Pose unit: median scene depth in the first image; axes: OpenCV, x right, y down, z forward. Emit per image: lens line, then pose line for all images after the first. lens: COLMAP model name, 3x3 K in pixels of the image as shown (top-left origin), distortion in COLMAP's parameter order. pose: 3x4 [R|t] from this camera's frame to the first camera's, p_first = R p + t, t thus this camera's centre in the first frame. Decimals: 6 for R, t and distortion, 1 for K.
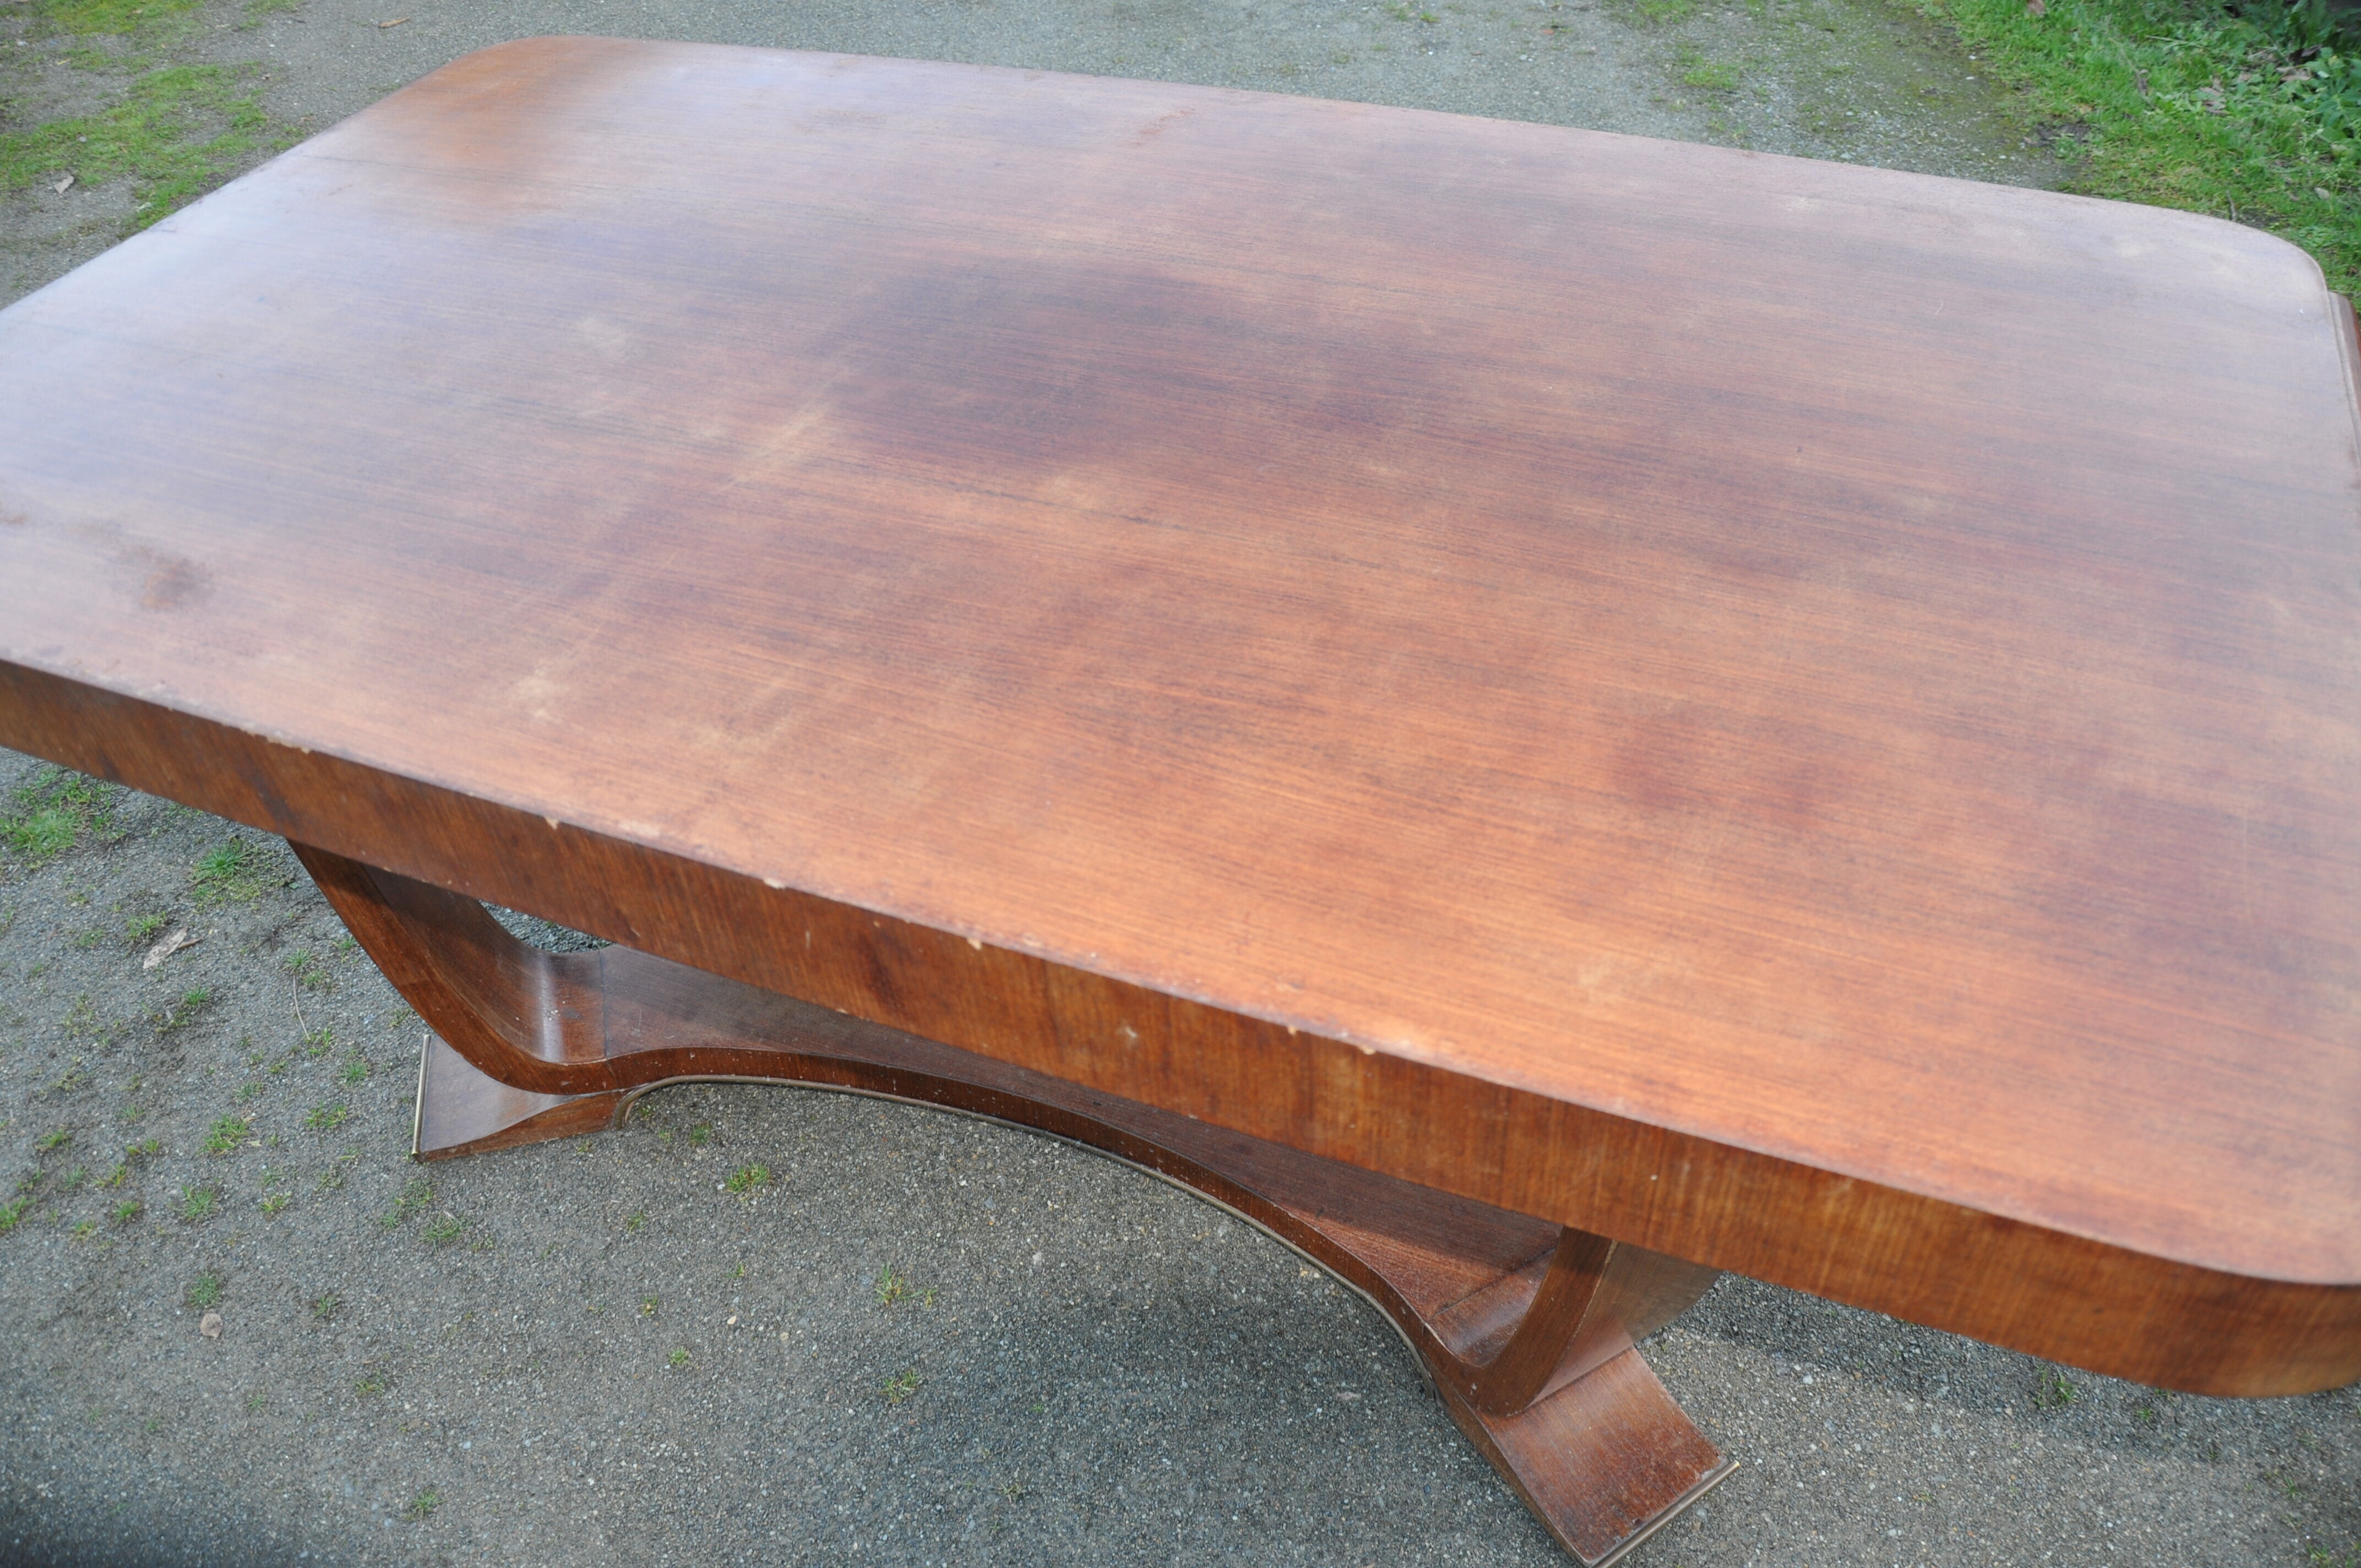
lens RADIAL K [[1892.2, 0, 1187.4], [0, 1892.2, 786.6], [0, 0, 1]] dist [-0.160242, 0.124923]
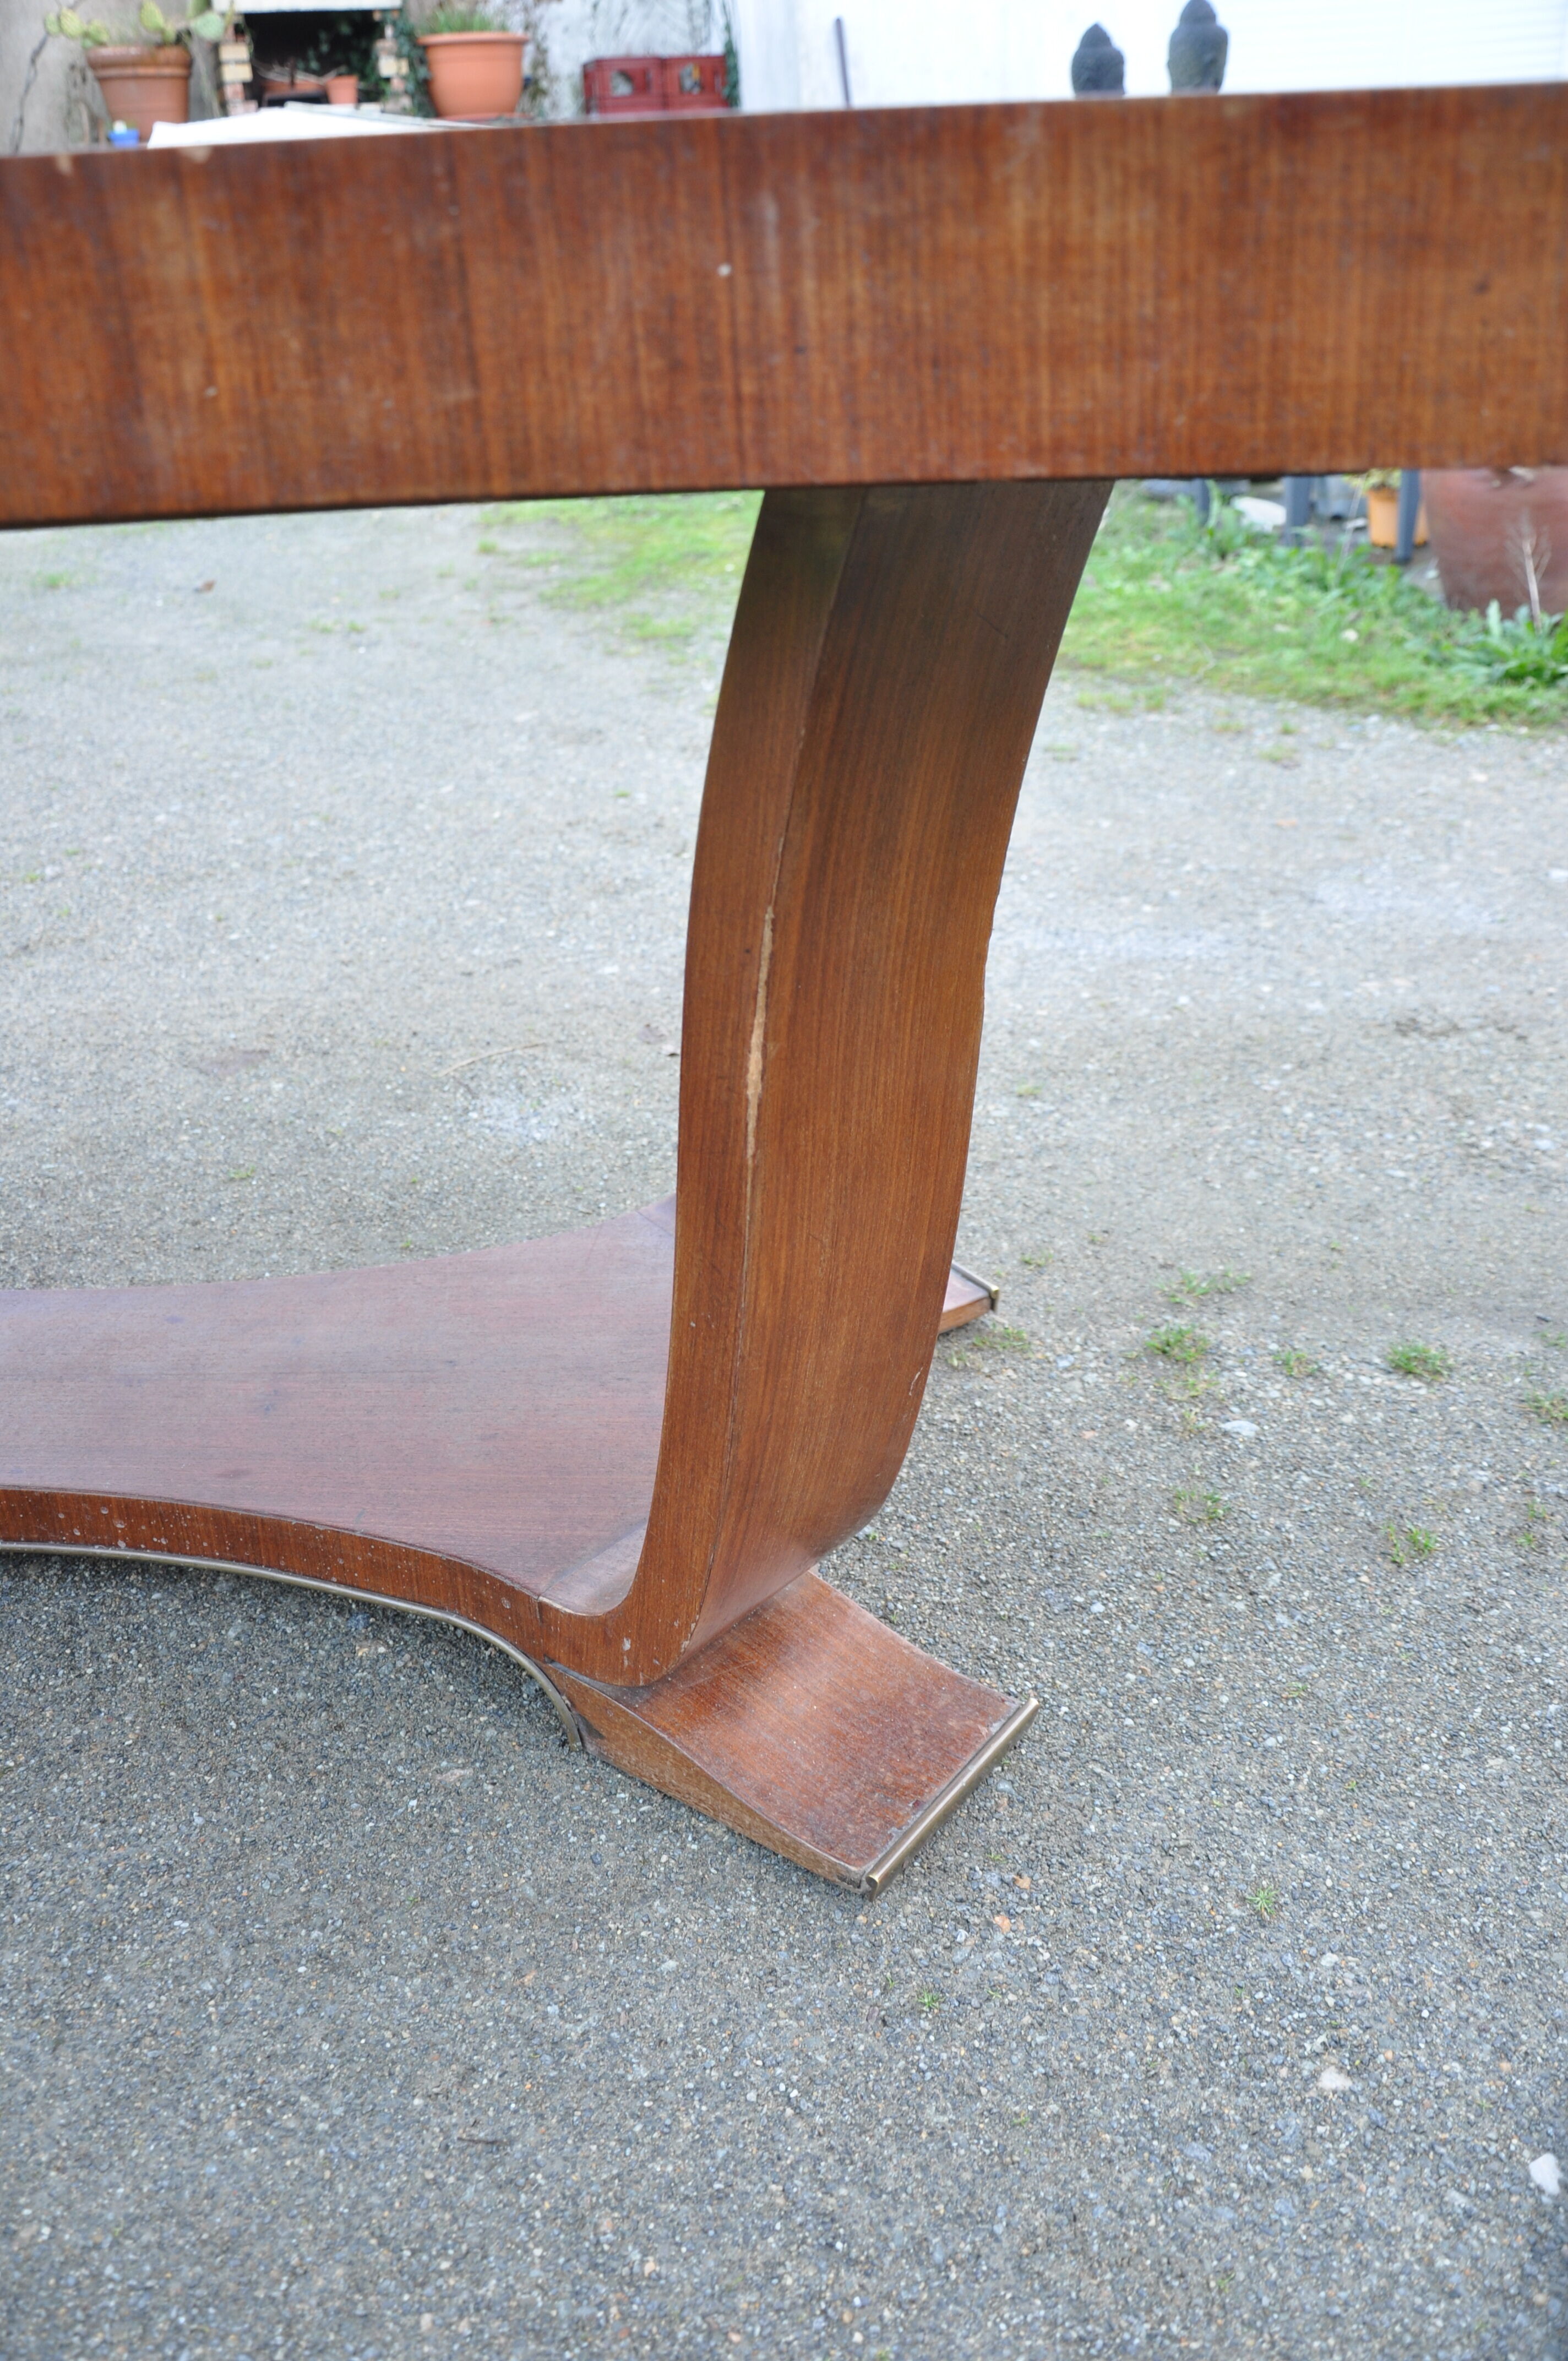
lens RADIAL K [[2005.8, 0, 809.9], [0, 2005.8, 1203.7], [0, 0, 1]] dist [-0.100214, 0.049292]
pose [[0.944633, -0.142637, 0.295505, 0.028114], [0.218884, 0.944846, -0.243632, 0.346285], [-0.244455, 0.294824, 0.923753, 0.275727]]
